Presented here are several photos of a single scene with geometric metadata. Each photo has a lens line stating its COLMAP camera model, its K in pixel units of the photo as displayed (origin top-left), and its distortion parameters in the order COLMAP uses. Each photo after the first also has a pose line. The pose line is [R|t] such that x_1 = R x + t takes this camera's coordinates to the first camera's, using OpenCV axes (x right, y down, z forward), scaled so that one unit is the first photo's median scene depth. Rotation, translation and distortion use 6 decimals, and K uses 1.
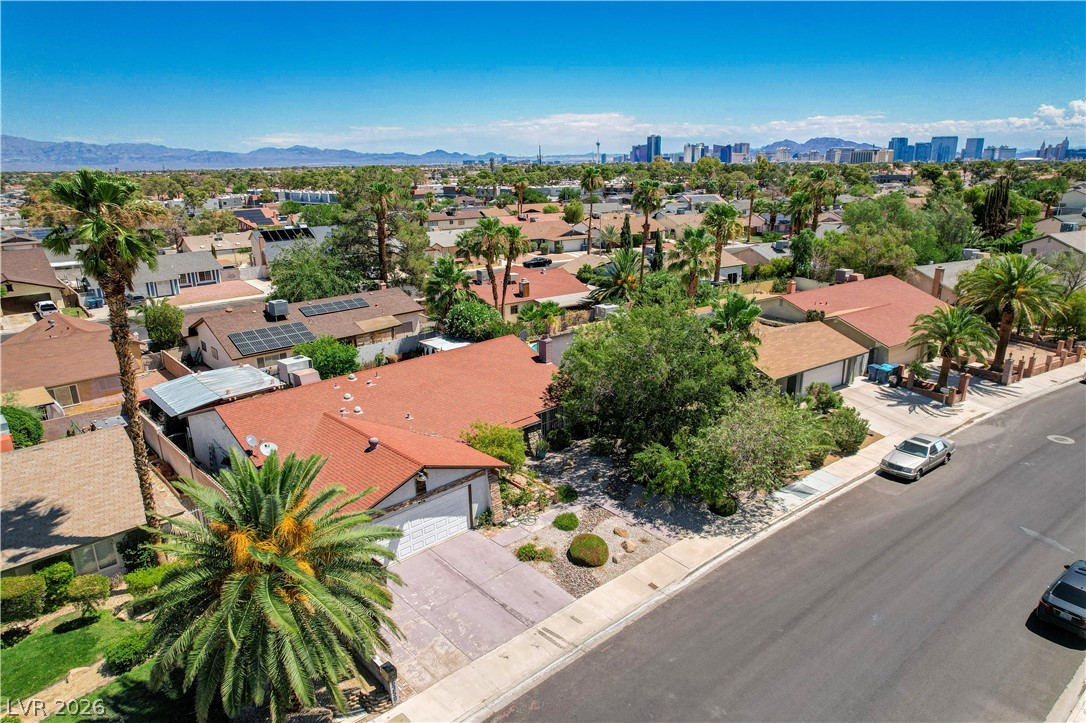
lens RADIAL K [[693.8, 0, 540.8], [0, 693.8, 364.2], [0, 0, 1]] dist [-0.078304, 0.070318]
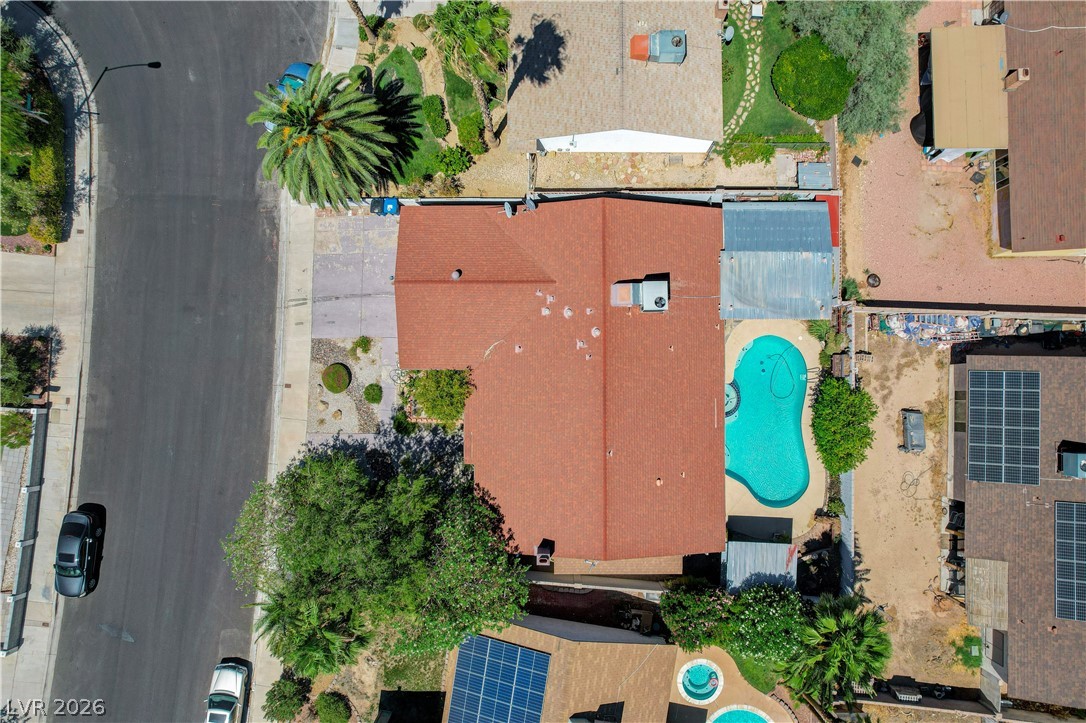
lens RADIAL K [[700.7, 0, 543.0], [0, 700.7, 361.5], [0, 0, 1]] dist [-0.078115, 0.064303]
pose [[-0.689425, 0.723433, -0.036580, -0.156989], [-0.207933, -0.149278, 0.966685, -0.966412], [0.693871, 0.674063, 0.253341, 0.753188]]
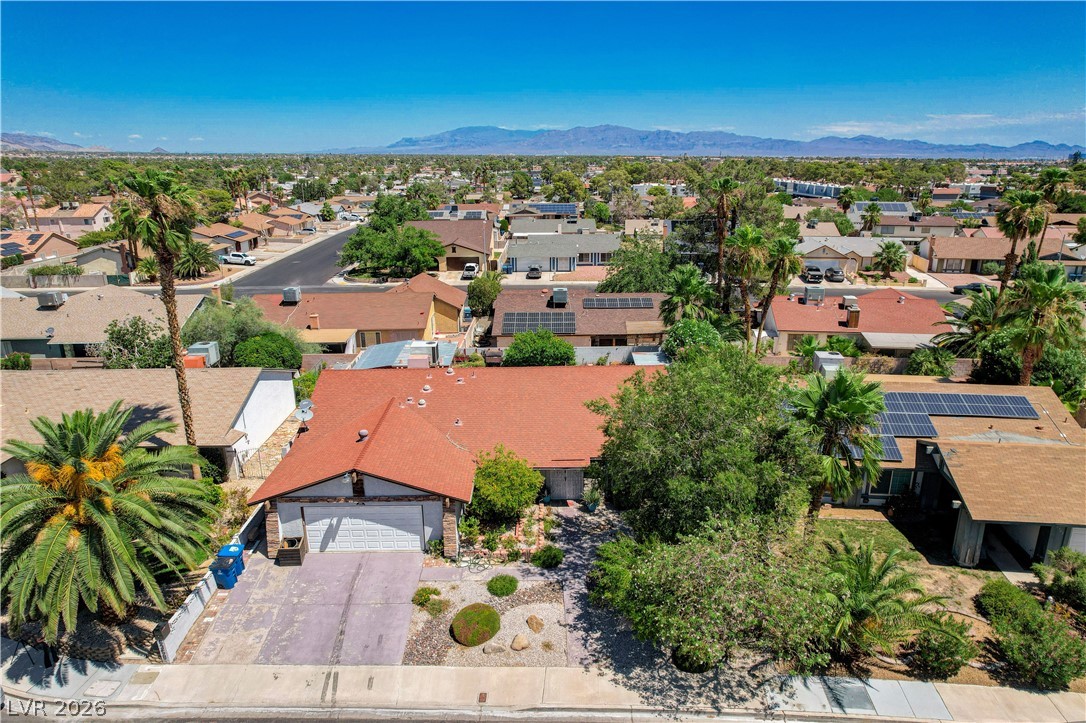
lens RADIAL K [[700.7, 0, 543.0], [0, 700.7, 361.5], [0, 0, 1]] dist [-0.078115, 0.064303]
pose [[0.735956, 0.201999, -0.646193, 0.514030], [-0.196567, 0.977092, 0.081564, -0.111579], [0.647866, 0.066993, 0.758803, 0.315076]]
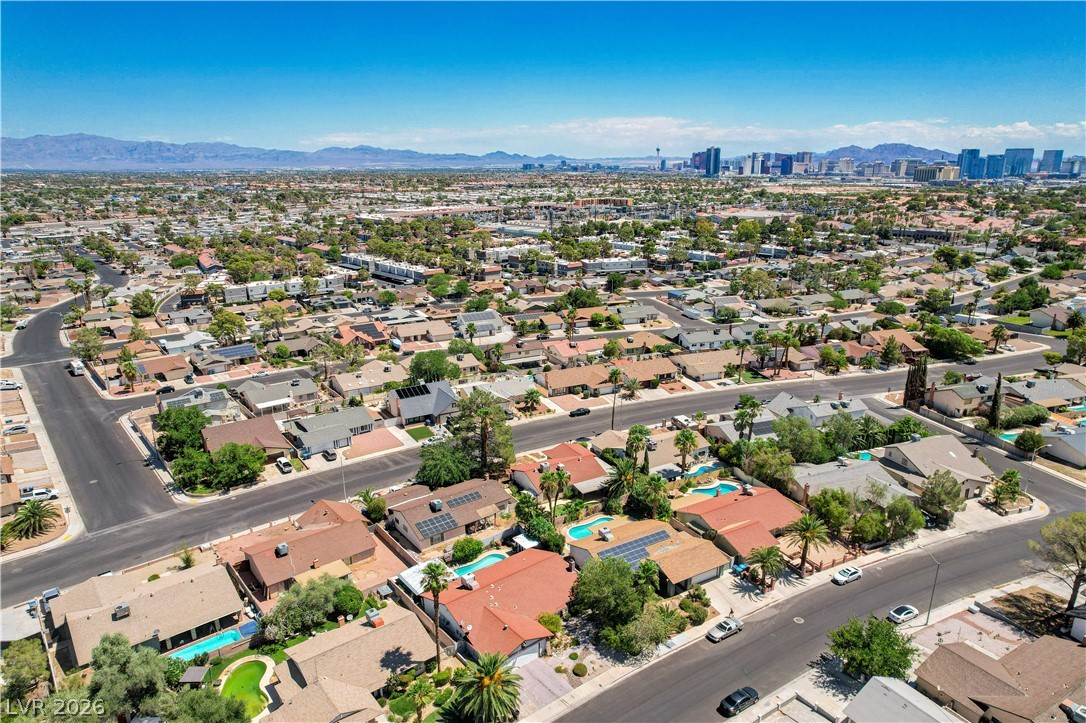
lens RADIAL K [[693.8, 0, 540.8], [0, 693.8, 364.2], [0, 0, 1]] dist [-0.078304, 0.070318]
pose [[0.996542, 0.032731, -0.076366, 0.067451], [-0.032819, 0.999461, 0.000112, -0.819635], [0.076328, 0.002394, 0.997080, -1.526194]]
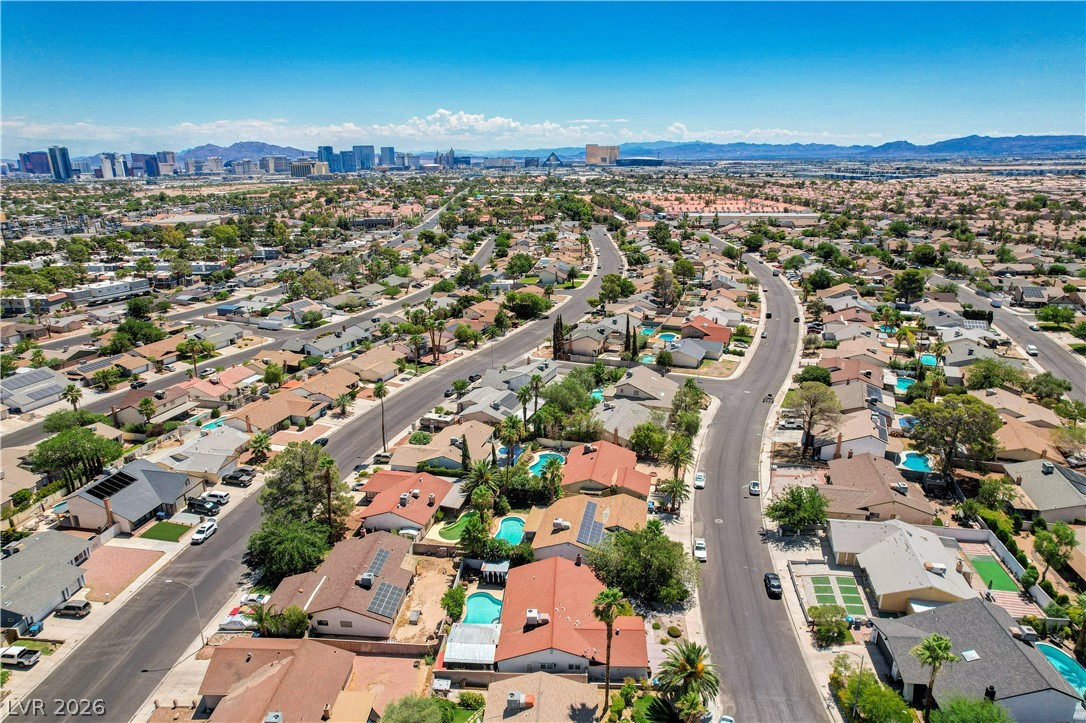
lens RADIAL K [[700.7, 0, 543.0], [0, 700.7, 361.5], [0, 0, 1]] dist [-0.078115, 0.064303]
pose [[0.720735, -0.192205, 0.666032, -1.776292], [0.198503, 0.977783, 0.067364, -1.004140], [-0.664182, 0.083658, 0.742876, -0.809661]]
